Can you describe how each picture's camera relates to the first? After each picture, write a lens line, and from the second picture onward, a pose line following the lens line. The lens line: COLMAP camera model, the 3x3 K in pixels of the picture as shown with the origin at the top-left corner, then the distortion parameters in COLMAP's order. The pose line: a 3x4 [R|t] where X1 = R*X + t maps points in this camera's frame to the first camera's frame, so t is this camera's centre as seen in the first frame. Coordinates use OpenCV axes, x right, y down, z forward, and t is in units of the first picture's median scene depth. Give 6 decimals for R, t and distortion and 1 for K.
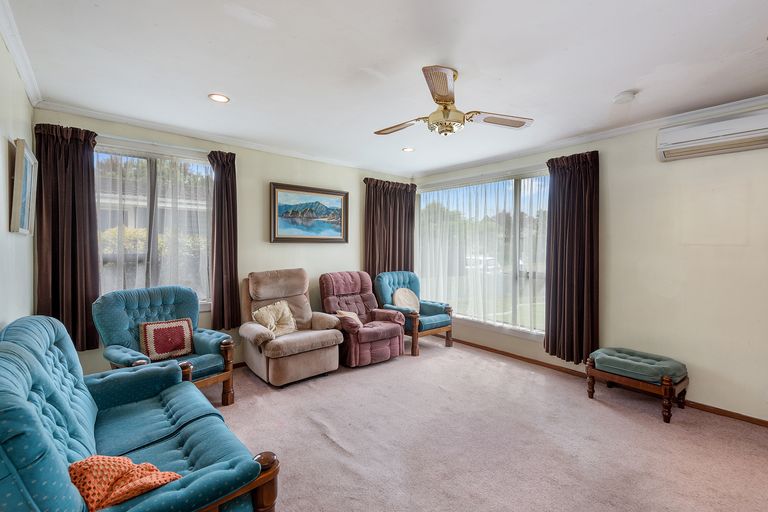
lens RADIAL K [[341.9, 0, 384.3], [0, 341.9, 254.4], [0, 0, 1]] dist [0.000748, -0.000086]
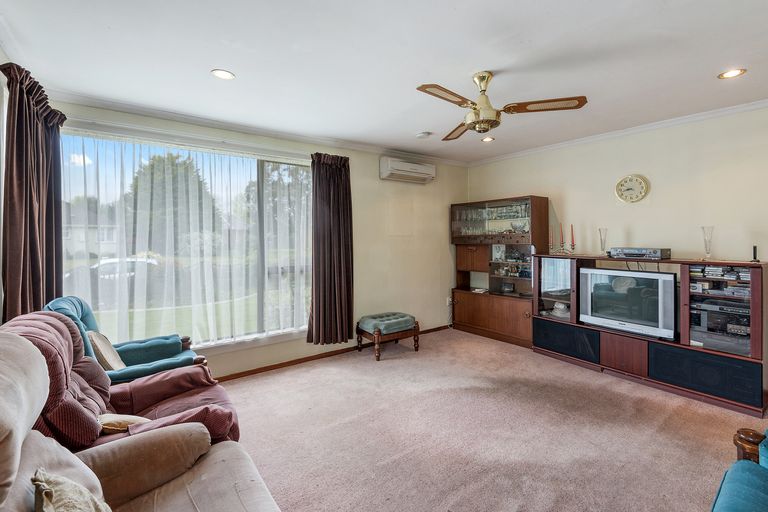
lens RADIAL K [[341.9, 0, 388.6], [0, 341.9, 232.6], [0, 0, 1]] dist [0.000748, -0.000086]
pose [[0.052219, 0.004417, 0.998626, -0.507135], [0.032370, 0.999457, -0.006113, -0.026831], [-0.998111, 0.032645, 0.052048, 0.720033]]
